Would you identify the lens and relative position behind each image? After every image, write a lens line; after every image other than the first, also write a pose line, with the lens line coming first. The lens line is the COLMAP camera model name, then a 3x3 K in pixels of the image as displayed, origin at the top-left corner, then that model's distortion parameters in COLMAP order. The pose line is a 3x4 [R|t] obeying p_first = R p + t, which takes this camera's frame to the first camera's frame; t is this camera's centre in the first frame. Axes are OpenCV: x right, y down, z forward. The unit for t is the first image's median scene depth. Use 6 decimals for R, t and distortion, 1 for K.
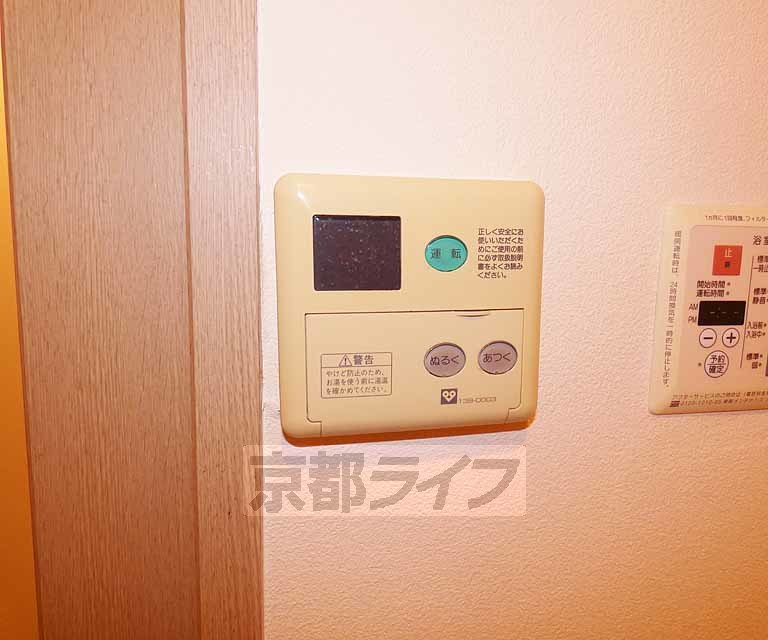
lens RADIAL K [[511.9, 0, 381.9], [0, 511.9, 322.9], [0, 0, 1]] dist [-0.026811, -0.002414]
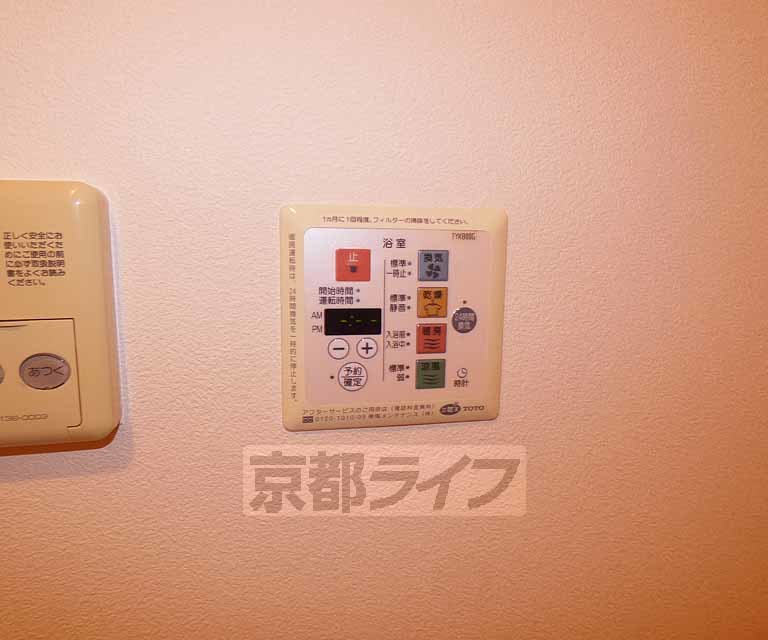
lens RADIAL K [[511.9, 0, 387.5], [0, 511.9, 316.9], [0, 0, 1]] dist [-0.026811, -0.002414]
pose [[0.999438, -0.000772, 0.033517, 0.708455], [0.001226, 0.999908, -0.013534, -0.015541], [-0.033503, 0.013568, 0.999347, 0.058798]]
